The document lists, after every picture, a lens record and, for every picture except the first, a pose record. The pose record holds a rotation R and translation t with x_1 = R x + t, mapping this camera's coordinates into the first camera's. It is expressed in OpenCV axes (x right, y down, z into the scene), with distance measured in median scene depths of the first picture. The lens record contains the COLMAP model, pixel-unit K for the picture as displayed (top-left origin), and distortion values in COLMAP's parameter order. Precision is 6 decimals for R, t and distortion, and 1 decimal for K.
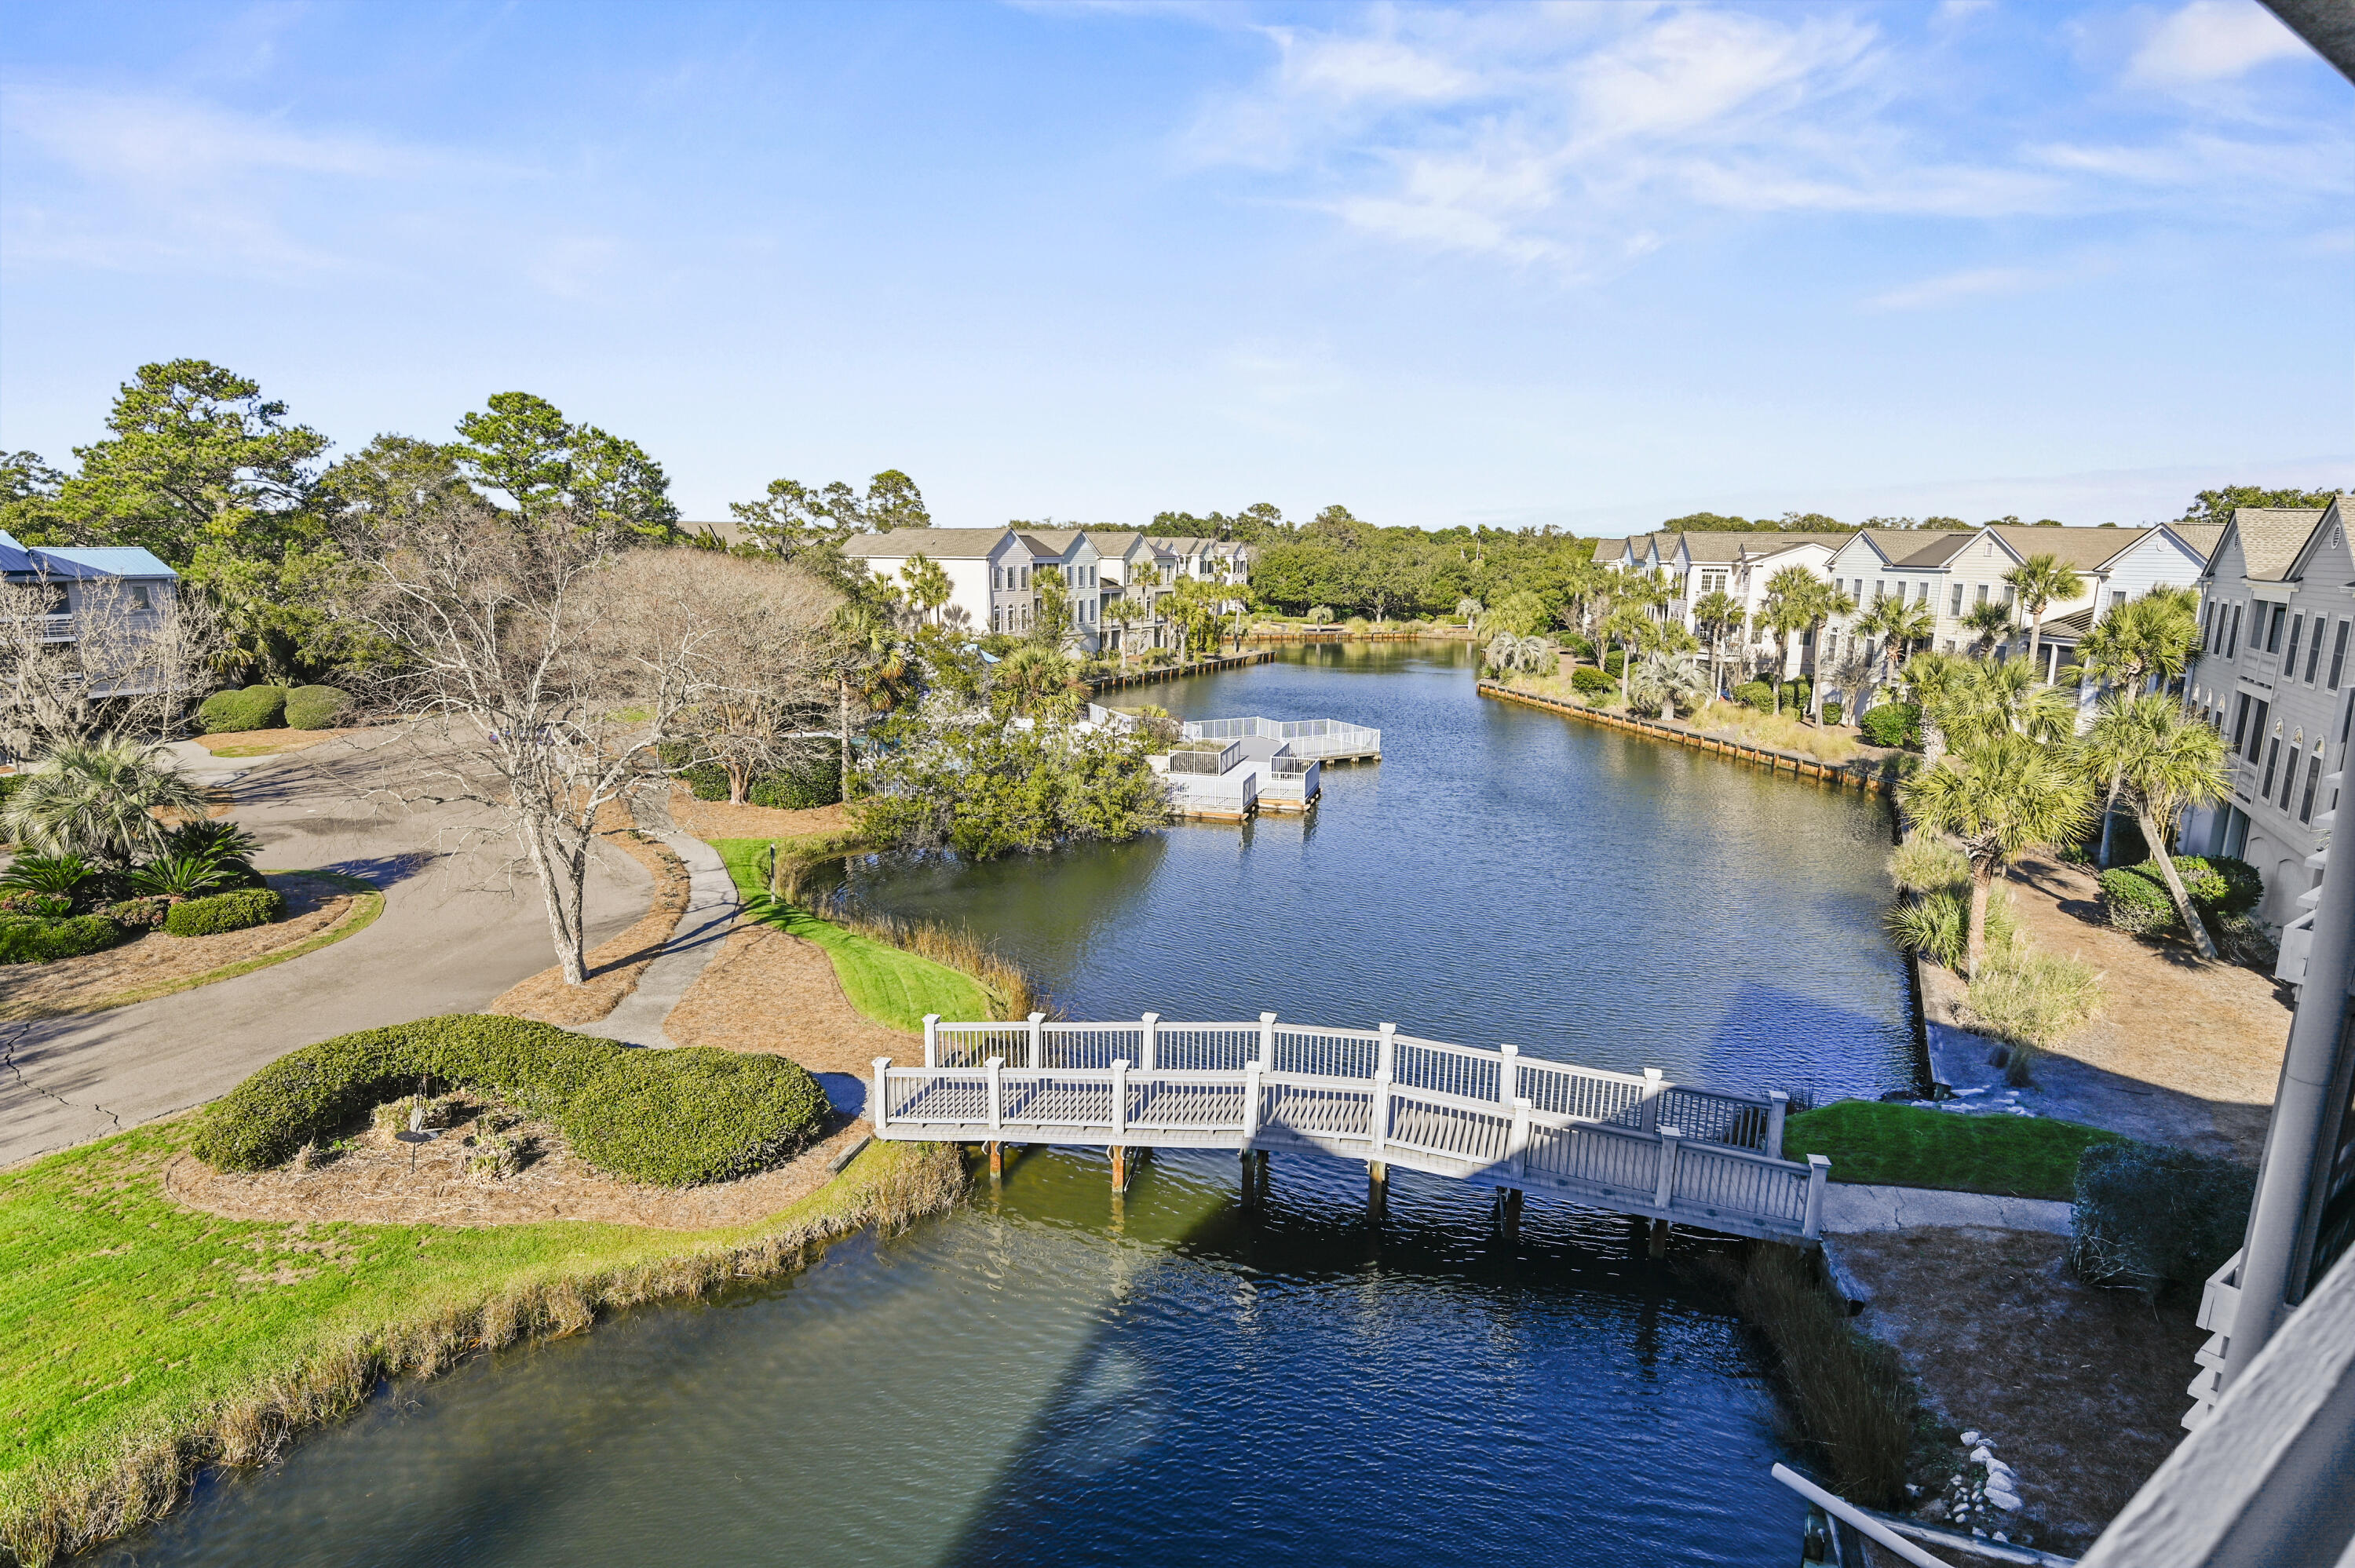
lens RADIAL K [[1202.5, 0, 1164.2], [0, 1202.5, 806.0], [0, 0, 1]] dist [-0.005181, -0.012644]
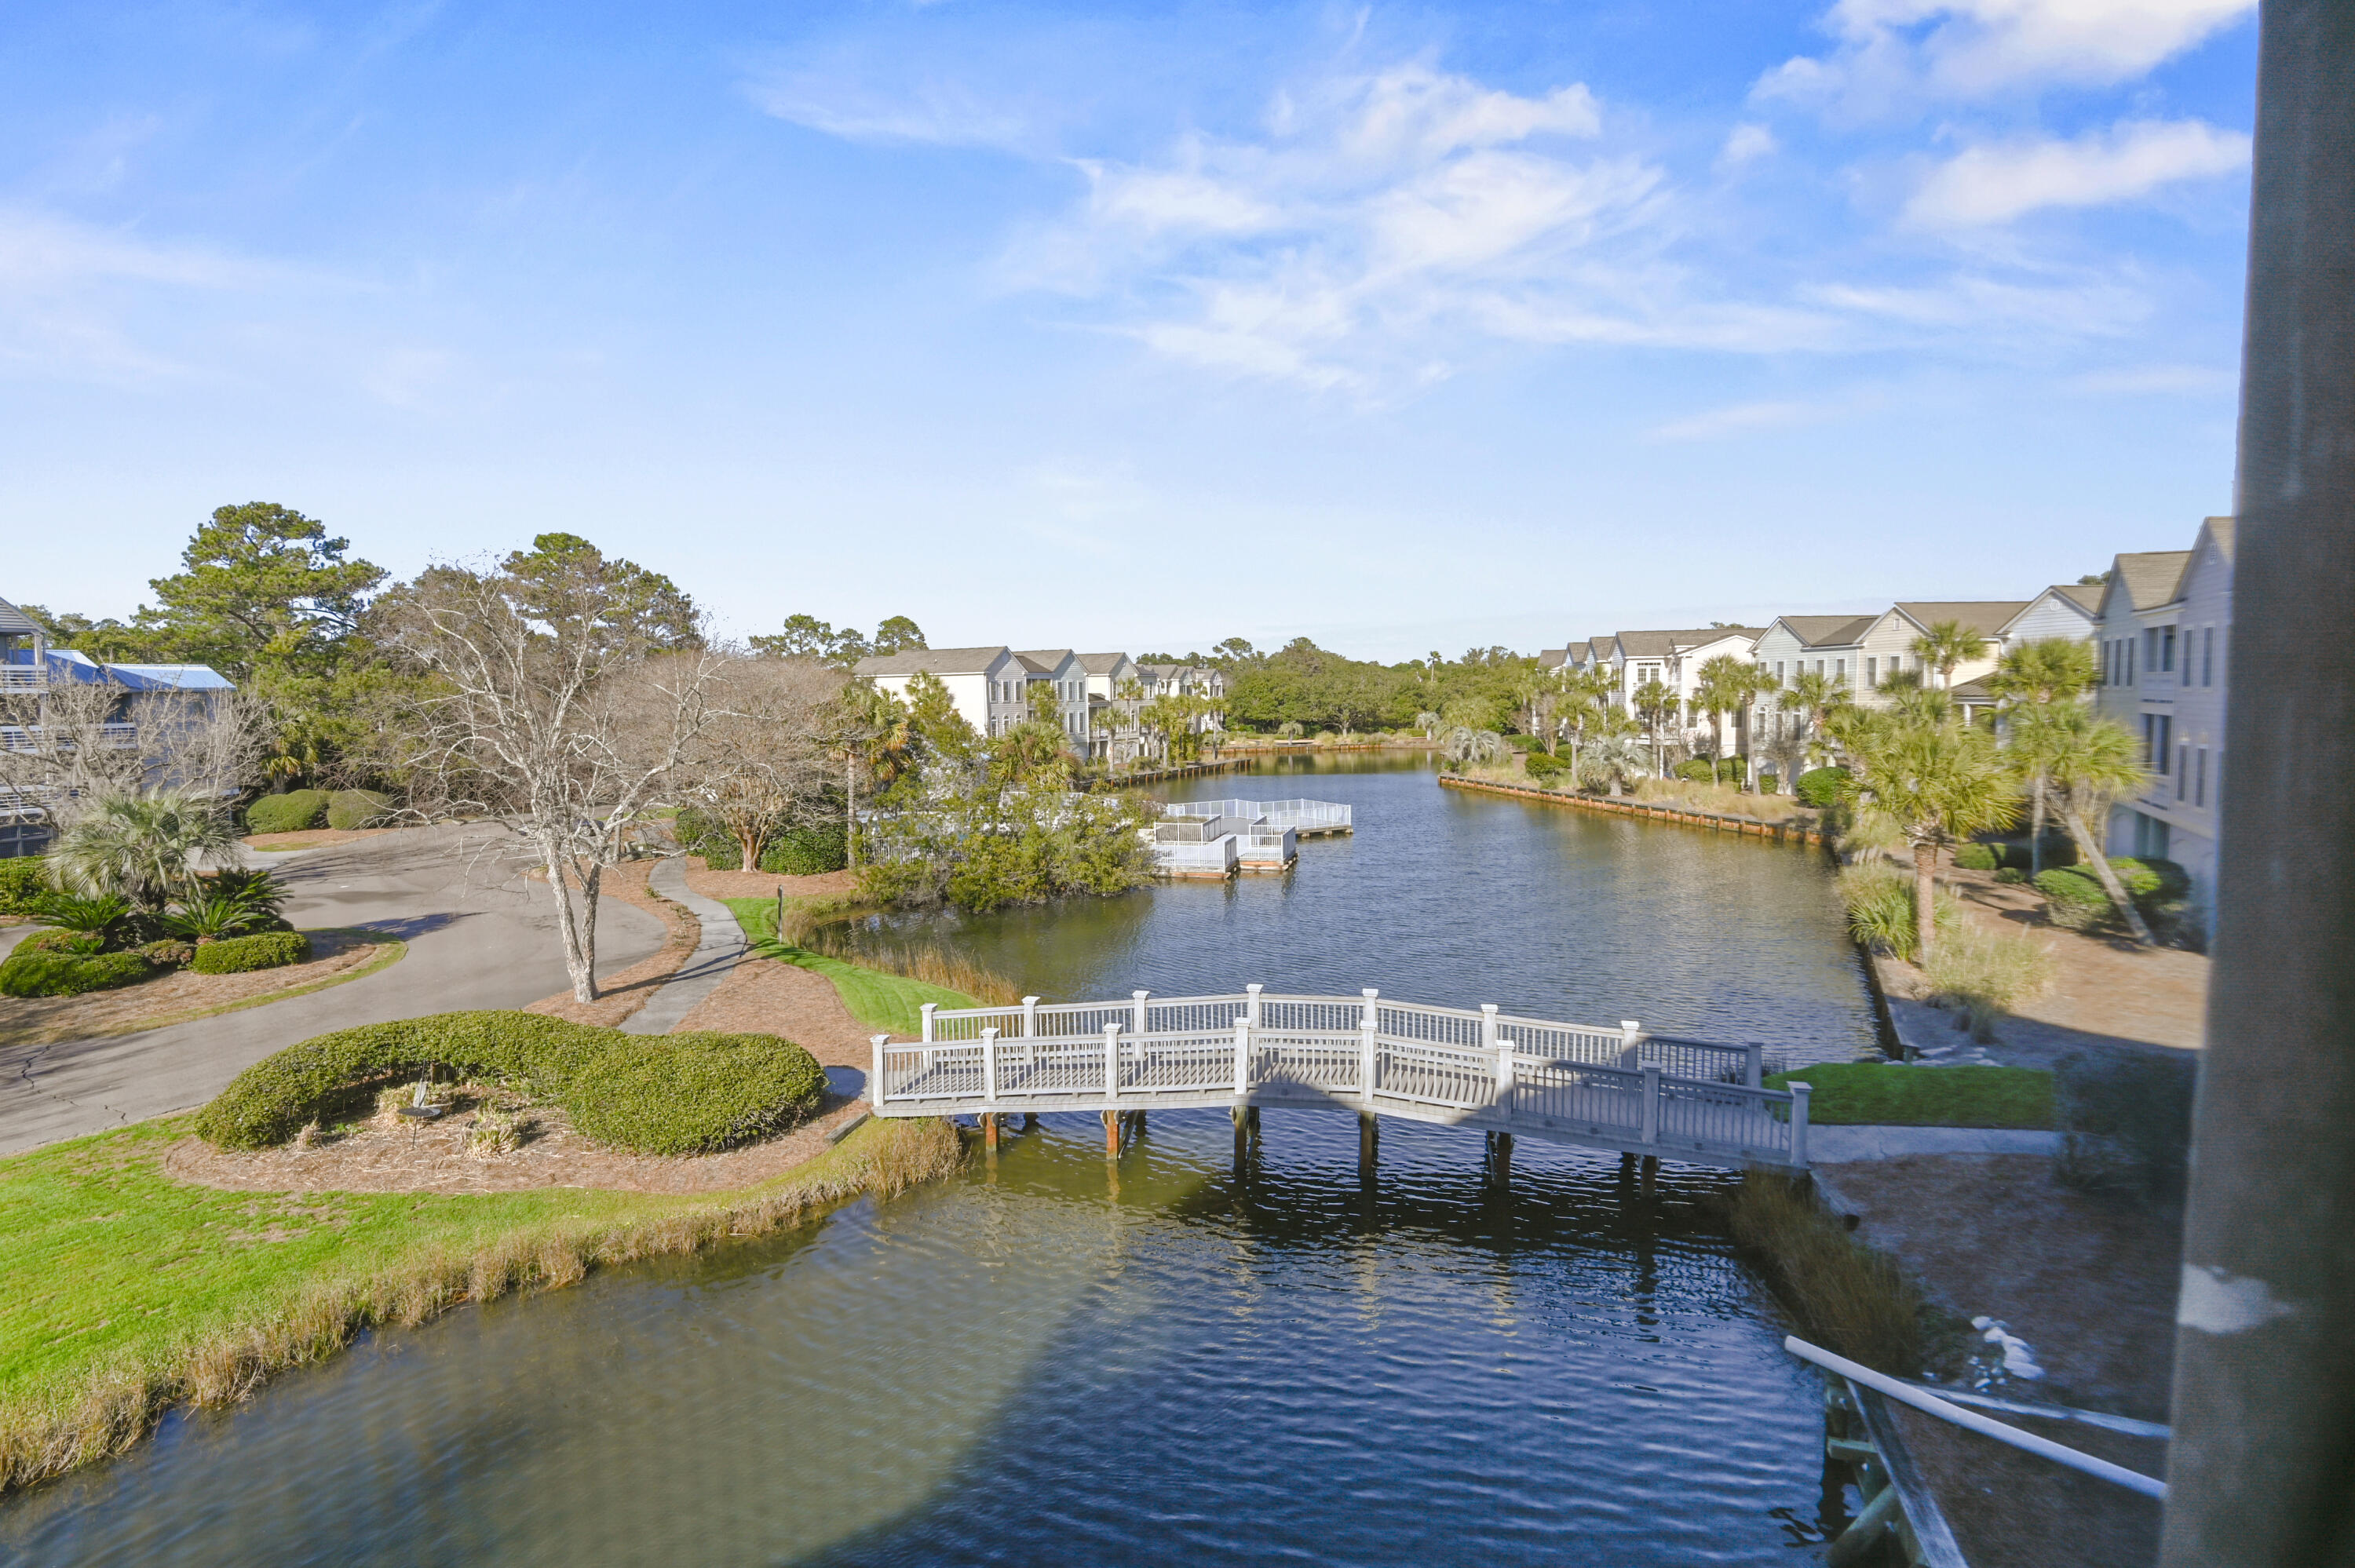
lens RADIAL K [[1114.7, 0, 1158.0], [0, 1114.7, 801.3], [0, 0, 1]] dist [-0.004990, -0.010190]
pose [[0.999707, -0.022930, 0.007691, -0.000141], [0.023748, 0.990866, -0.132741, 0.074558], [-0.004577, 0.132885, 0.991121, 0.015070]]
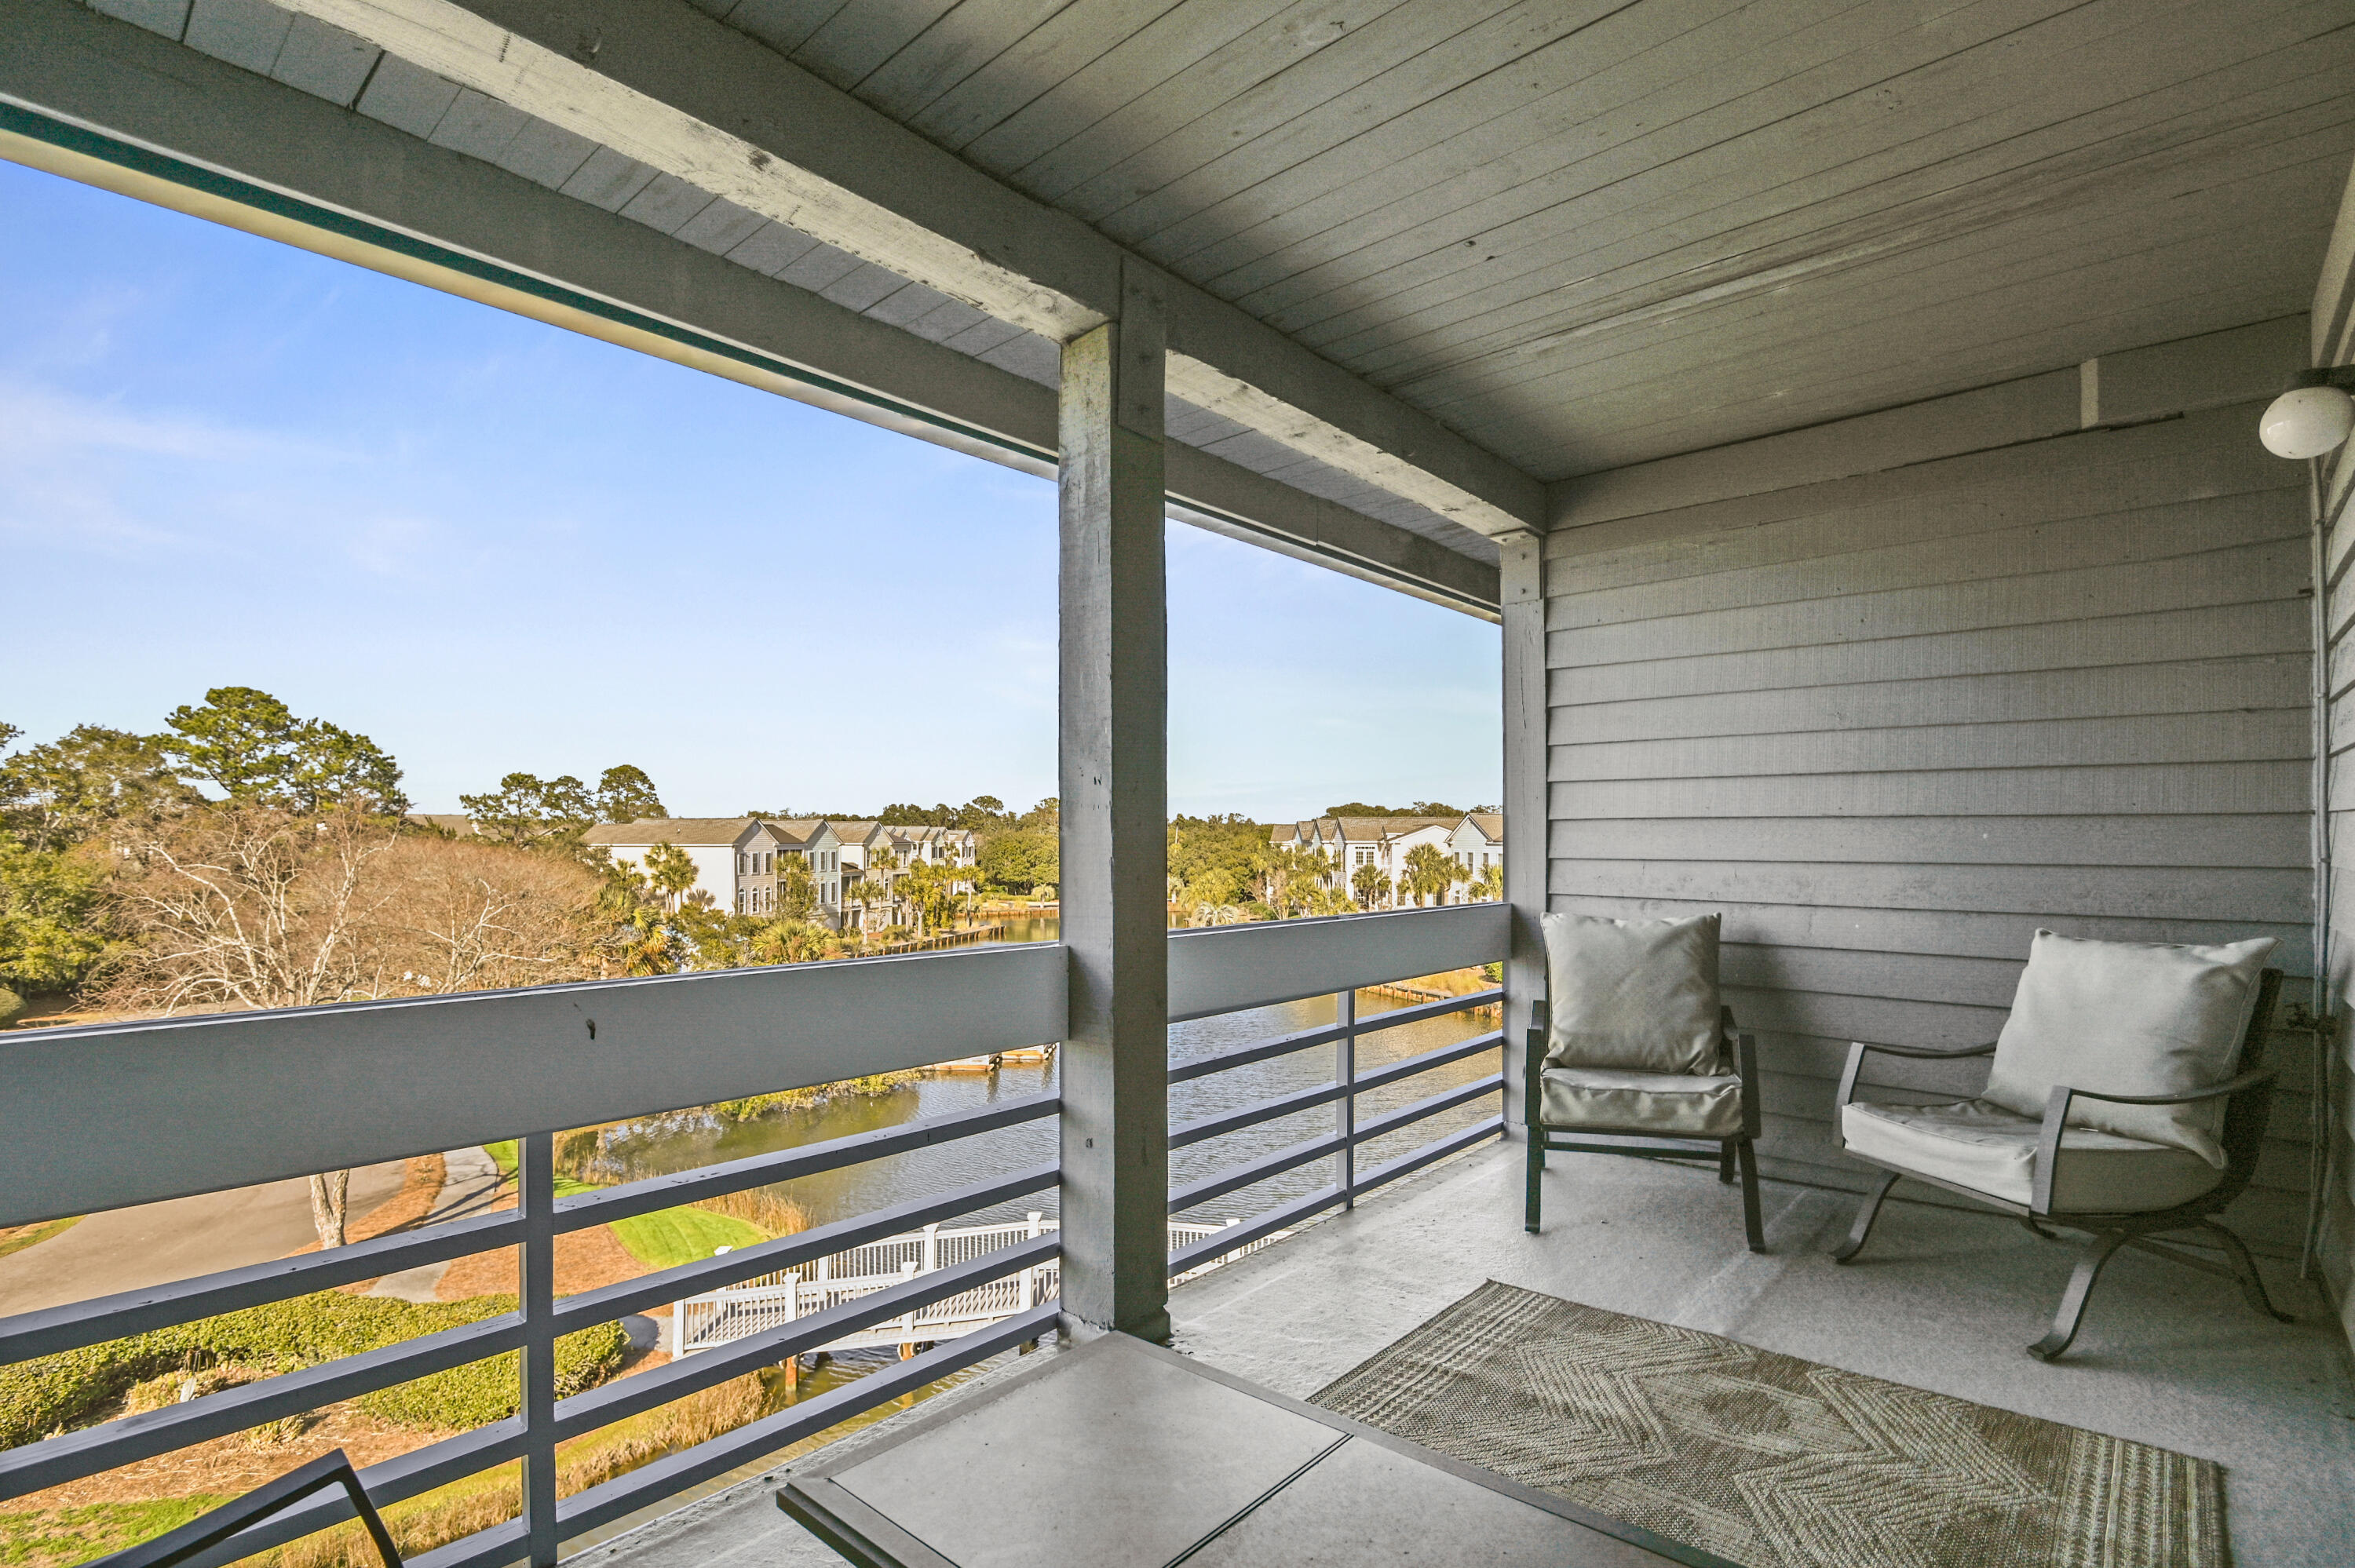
lens RADIAL K [[1138.1, 0, 1183.8], [0, 1138.1, 841.7], [0, 0, 1]] dist [-0.020481, -0.000798]
pose [[0.966704, -0.010076, 0.255700, -0.027444], [0.062605, 0.978172, -0.198140, 0.024500], [-0.248122, 0.207551, 0.946234, -0.084678]]
